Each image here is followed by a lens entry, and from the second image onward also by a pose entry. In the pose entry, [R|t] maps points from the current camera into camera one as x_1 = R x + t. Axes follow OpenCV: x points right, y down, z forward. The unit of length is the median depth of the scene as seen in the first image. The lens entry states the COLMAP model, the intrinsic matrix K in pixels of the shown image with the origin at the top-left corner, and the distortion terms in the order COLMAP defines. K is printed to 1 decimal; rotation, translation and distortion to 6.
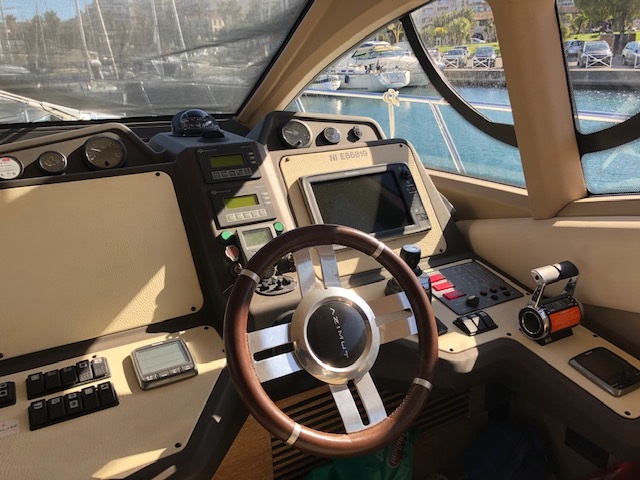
lens RADIAL K [[531.7, 0, 317.5], [0, 531.7, 235.7], [0, 0, 1]] dist [0.015791, 0.006369]
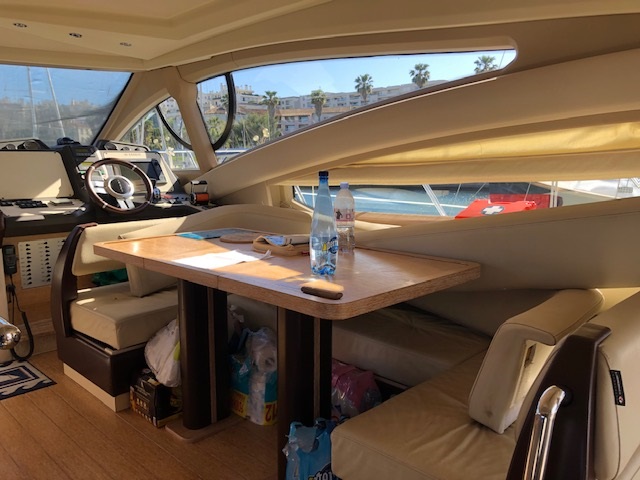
lens RADIAL K [[531.7, 0, 318.3], [0, 531.7, 242.0], [0, 0, 1]] dist [0.015791, 0.006369]
pose [[0.959958, -0.025238, 0.279005, 0.207576], [0.074210, 0.983264, -0.166387, 0.828848], [-0.270136, 0.180429, 0.945765, -1.751180]]
